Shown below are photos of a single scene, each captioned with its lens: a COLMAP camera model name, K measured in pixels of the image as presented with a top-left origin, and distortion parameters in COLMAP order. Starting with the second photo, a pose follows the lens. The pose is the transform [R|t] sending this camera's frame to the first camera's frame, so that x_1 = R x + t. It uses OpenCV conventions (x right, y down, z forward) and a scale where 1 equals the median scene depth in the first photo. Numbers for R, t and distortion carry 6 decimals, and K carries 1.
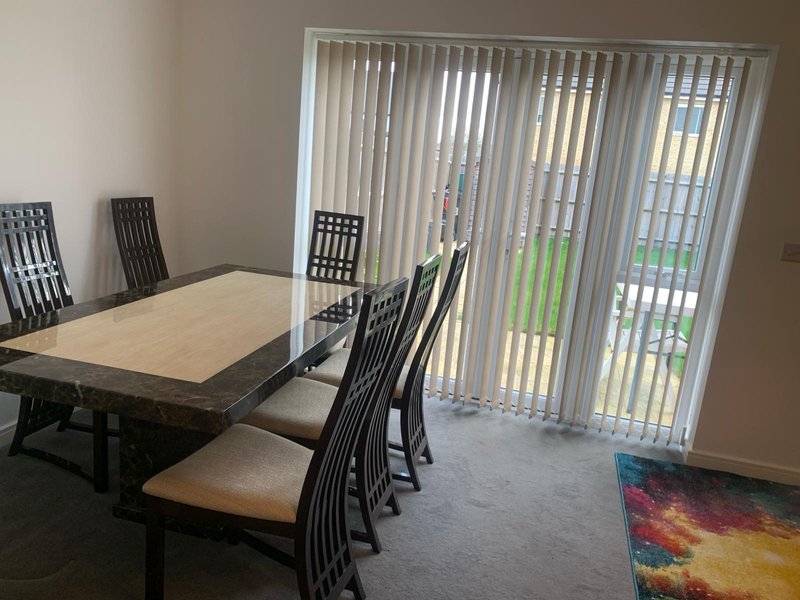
lens RADIAL K [[614.3, 0, 400.0], [0, 614.3, 300.0], [0, 0, 1]] dist [0.007397, -0.001523]
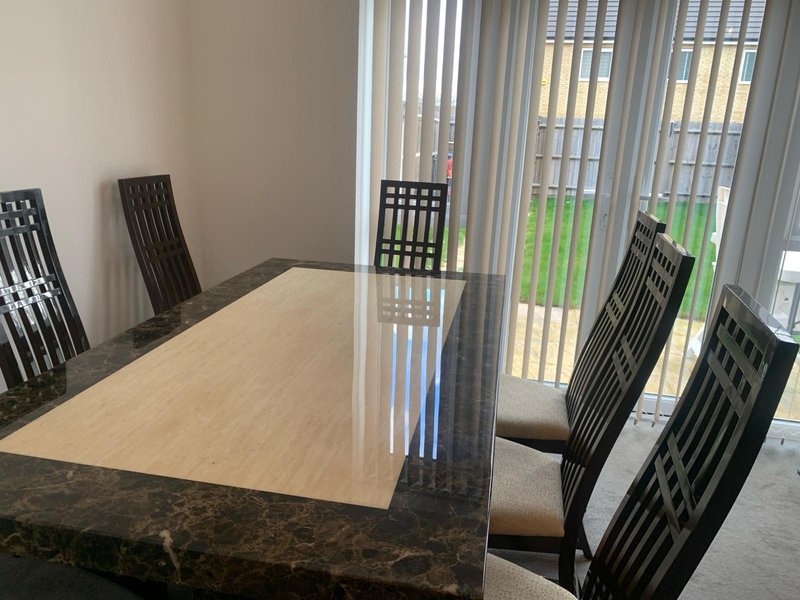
lens RADIAL K [[622.3, 0, 397.0], [0, 622.3, 314.1], [0, 0, 1]] dist [0.008305, -0.009816]
pose [[0.997652, -0.064395, 0.023314, -0.171401], [0.062622, 0.995571, 0.070118, -0.038694], [-0.027726, -0.068493, 0.997266, 0.253301]]
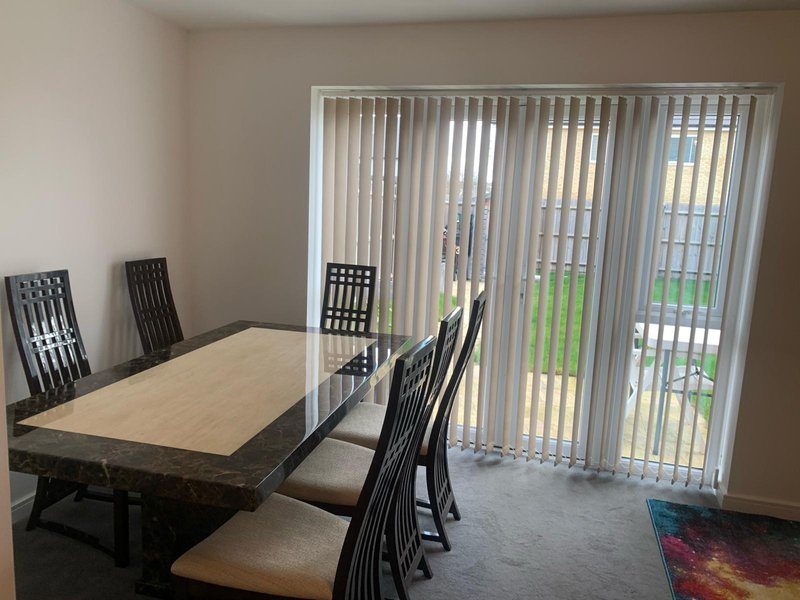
lens RADIAL K [[613.7, 0, 394.9], [0, 613.7, 296.3], [0, 0, 1]] dist [0.010853, -0.006973]
pose [[0.998961, -0.044234, -0.010980, -0.021959], [0.043367, 0.996638, -0.069509, -0.019961], [0.014017, 0.068961, 0.997521, 0.009792]]
